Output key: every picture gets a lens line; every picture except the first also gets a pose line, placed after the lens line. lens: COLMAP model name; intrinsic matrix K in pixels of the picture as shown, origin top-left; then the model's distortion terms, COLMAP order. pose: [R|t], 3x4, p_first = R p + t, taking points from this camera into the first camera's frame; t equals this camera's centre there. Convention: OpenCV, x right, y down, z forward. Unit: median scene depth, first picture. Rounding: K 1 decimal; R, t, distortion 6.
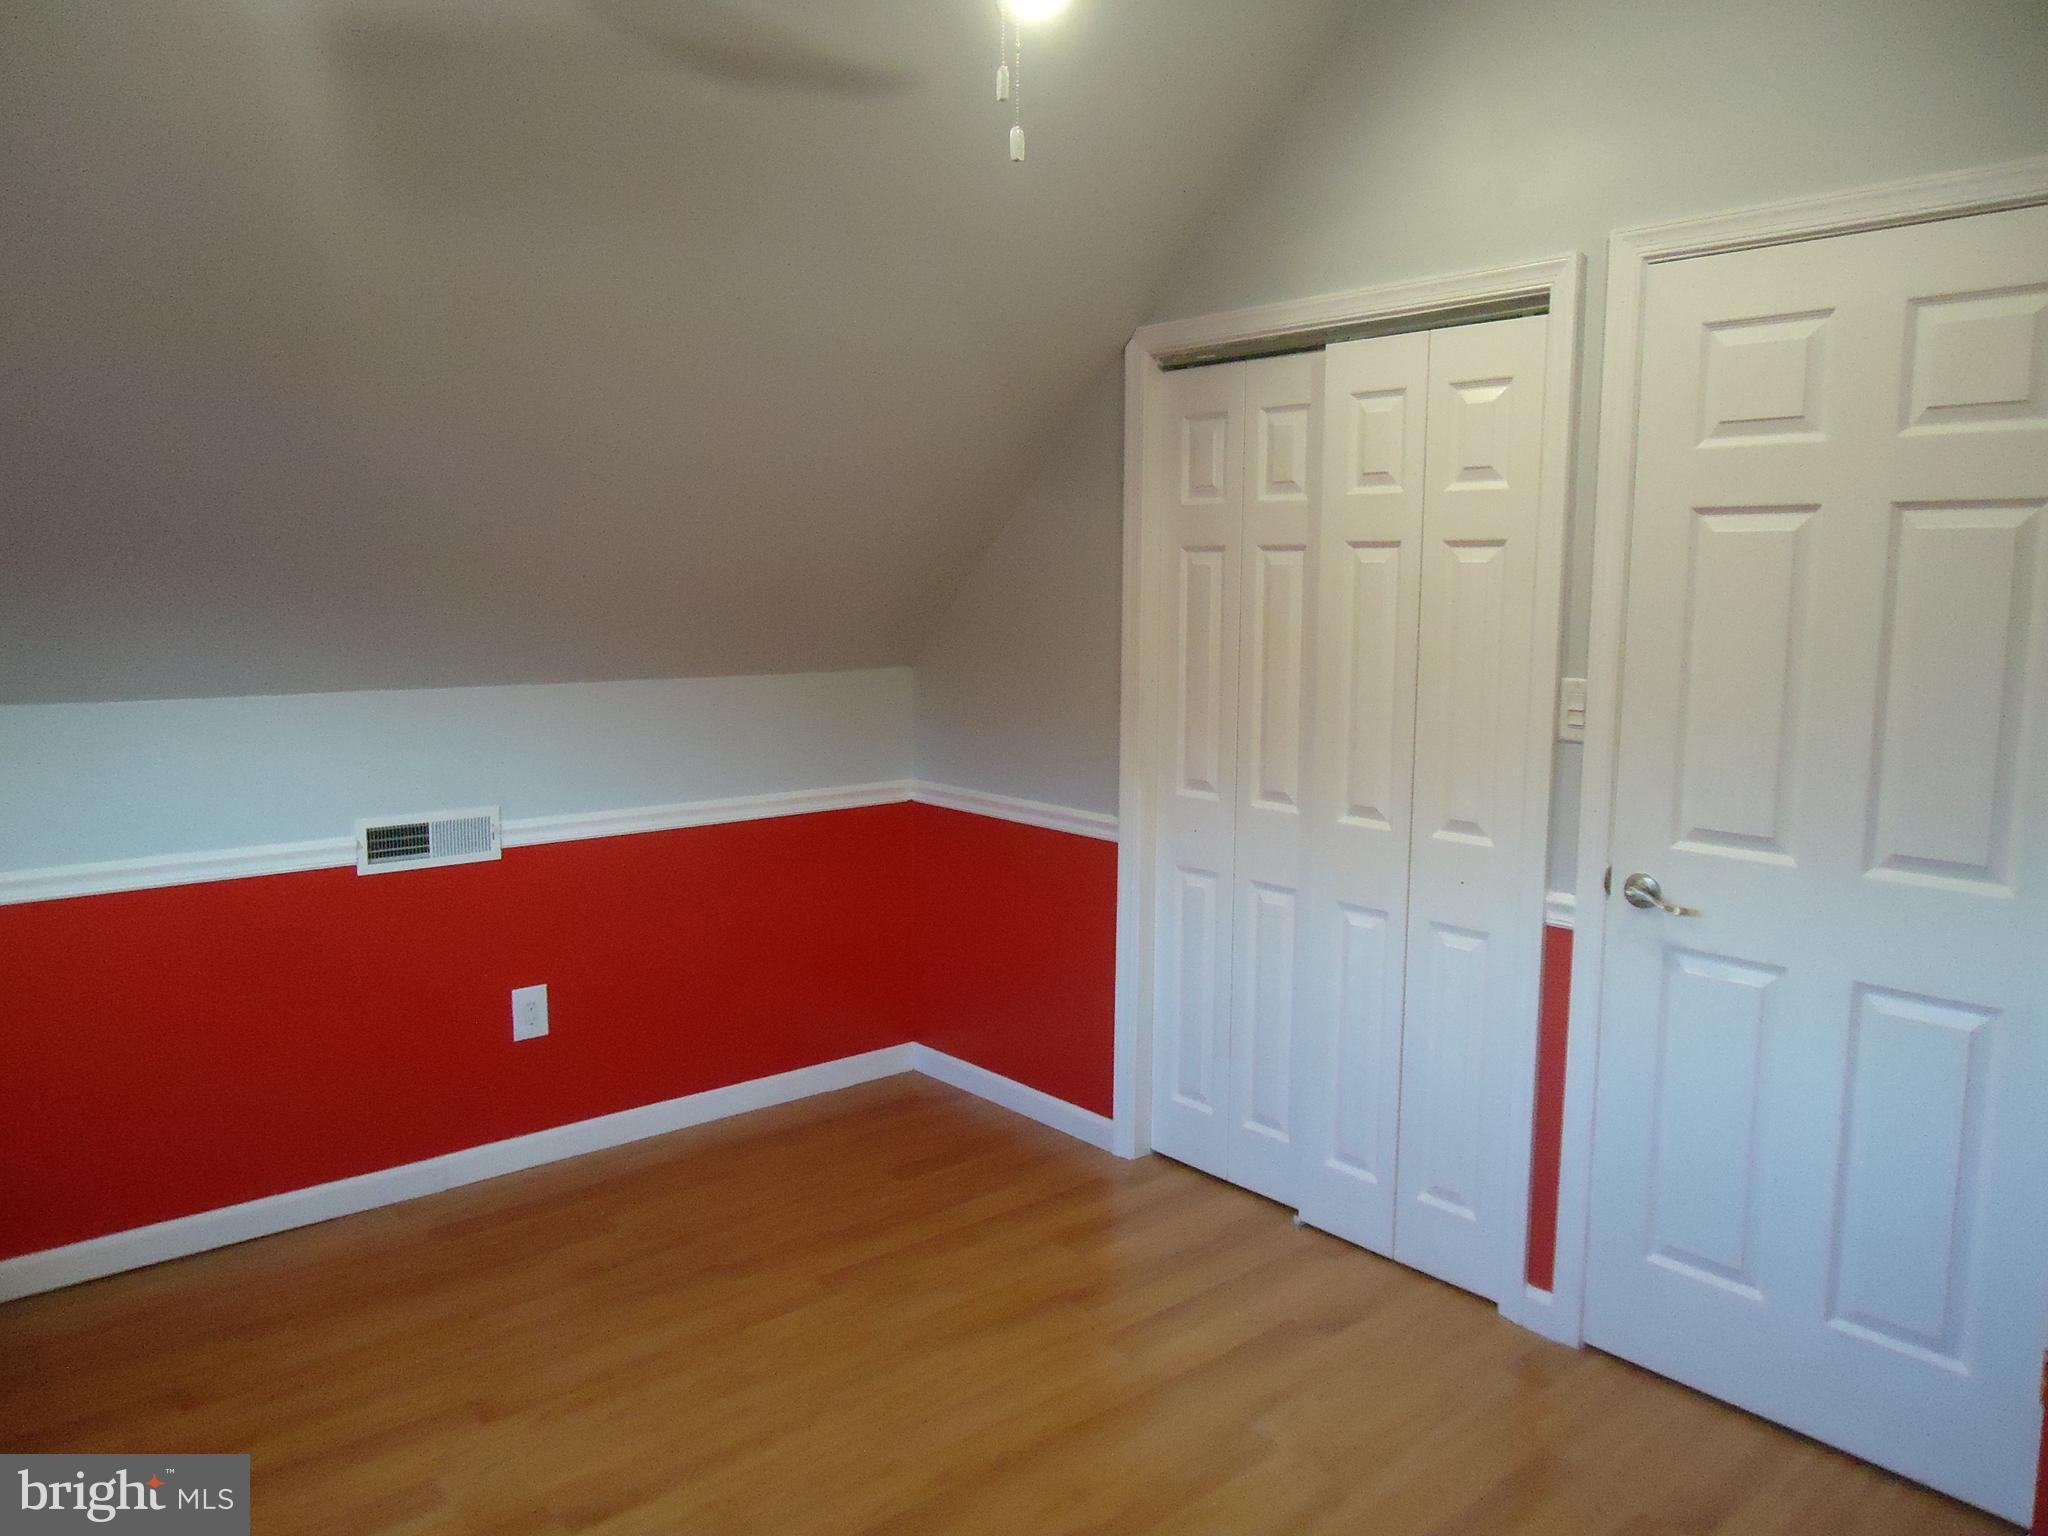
lens RADIAL K [[1490.4, 0, 1024.0], [0, 1490.4, 768.0], [0, 0, 1]] dist [-0.009890, 0.006510]
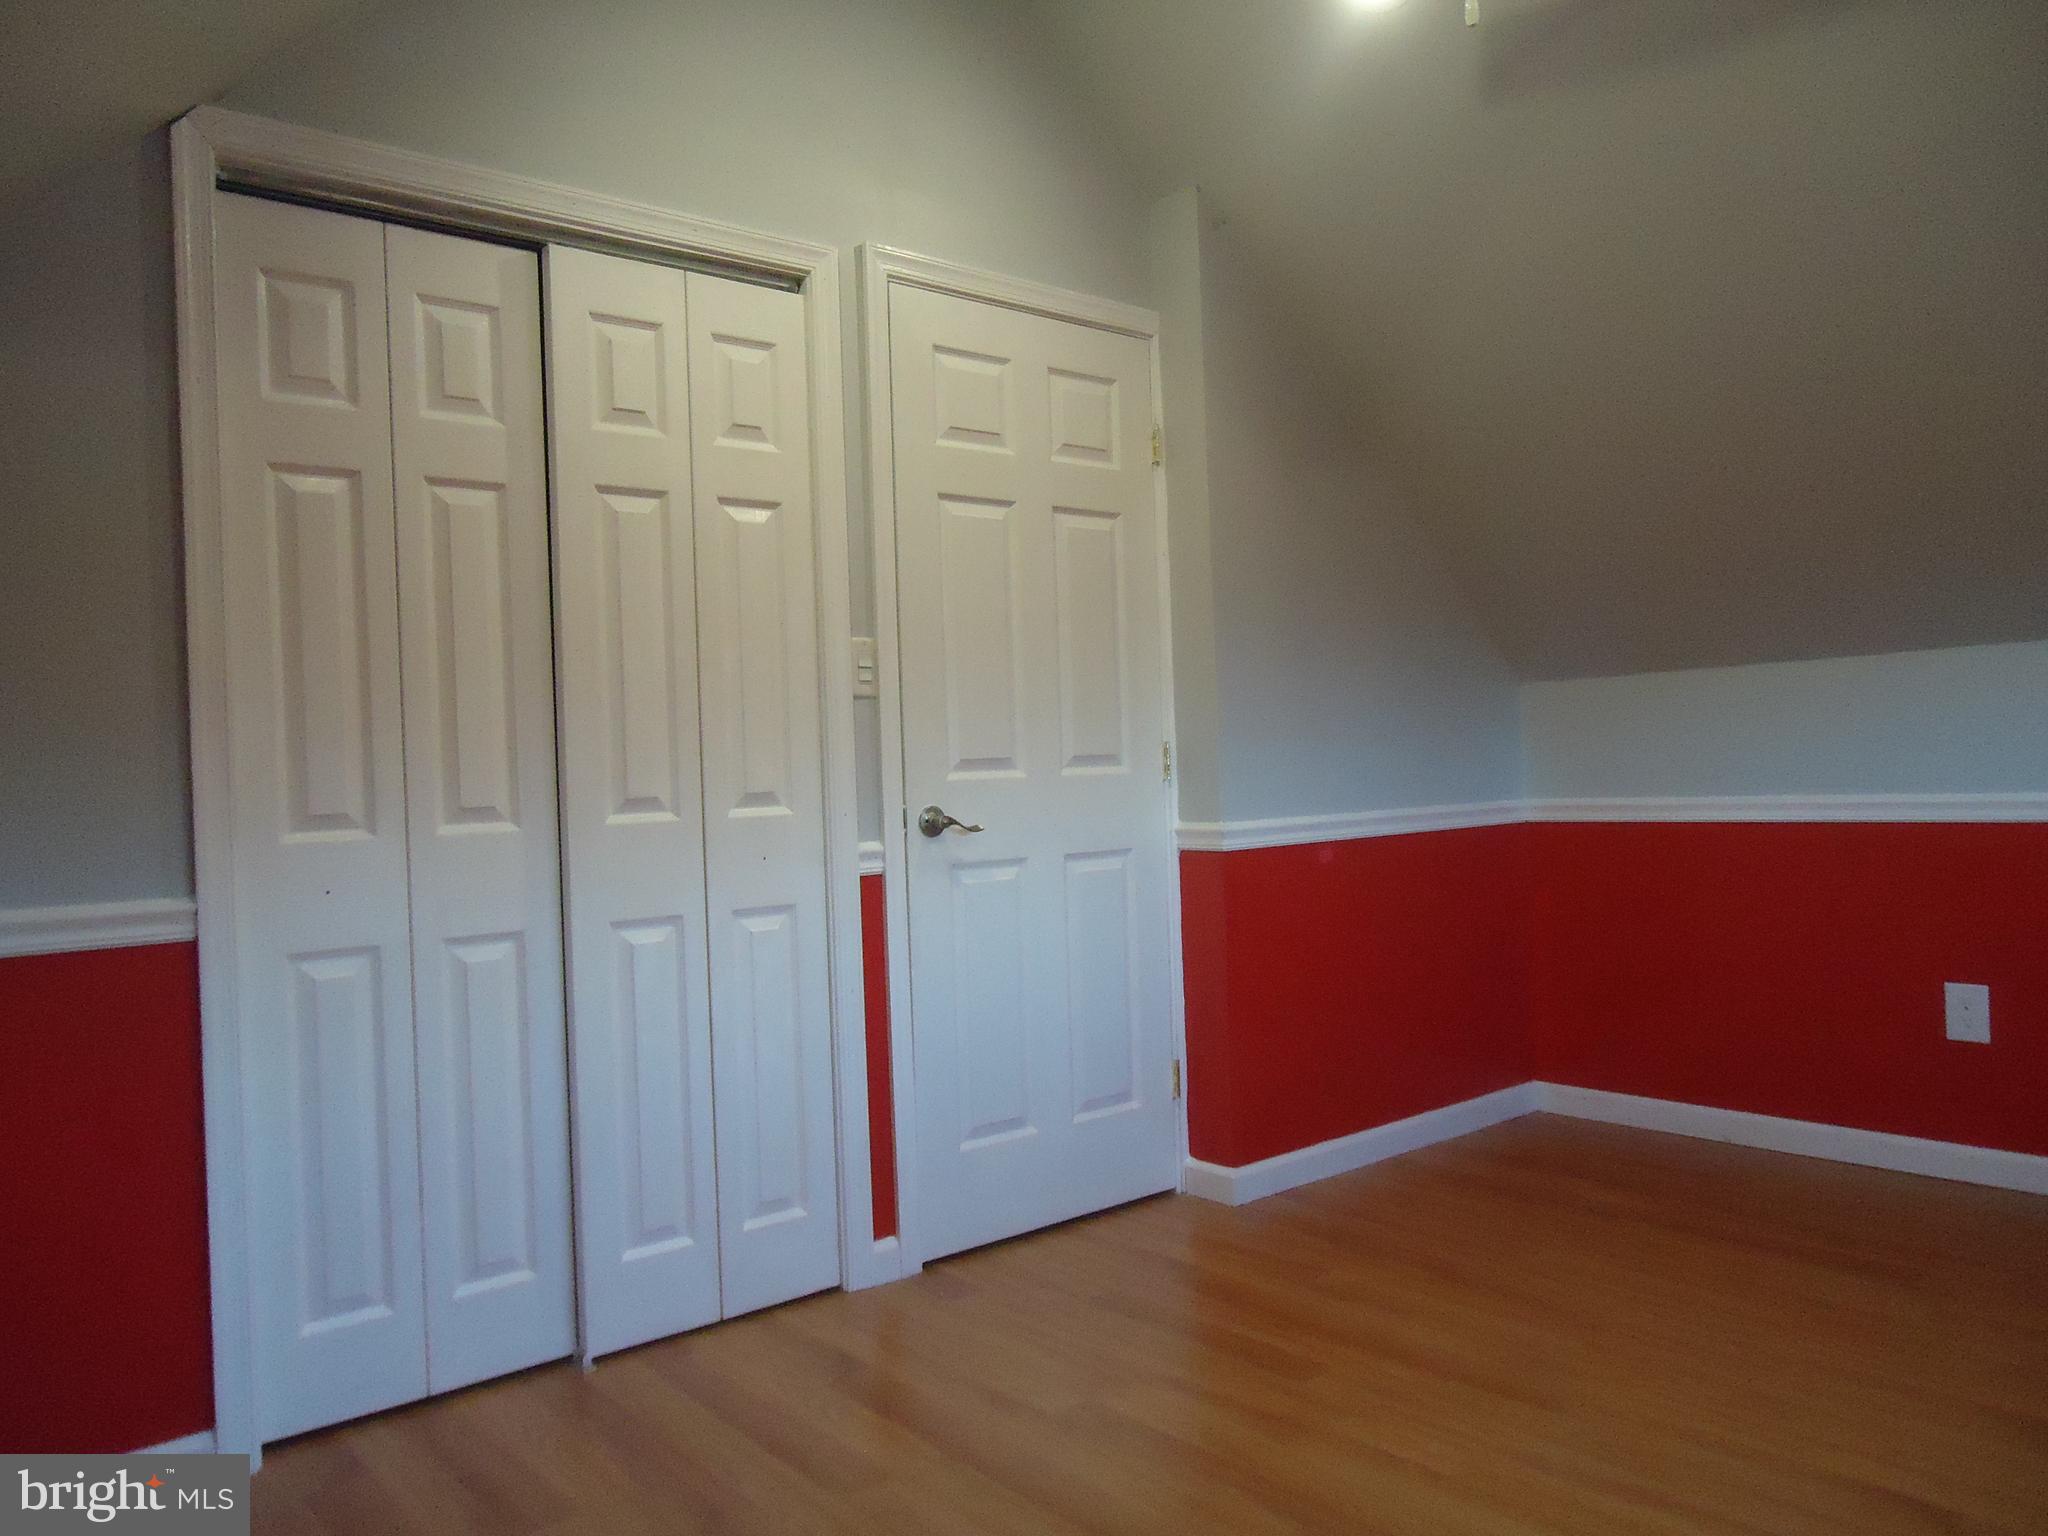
lens RADIAL K [[1490.4, 0, 1024.0], [0, 1490.4, 768.0], [0, 0, 1]] dist [-0.009890, 0.006510]
pose [[0.012558, -0.006773, 0.999898, -0.656673], [0.165830, 0.986144, 0.004597, 0.043994], [-0.986074, 0.165755, 0.013507, 0.825925]]
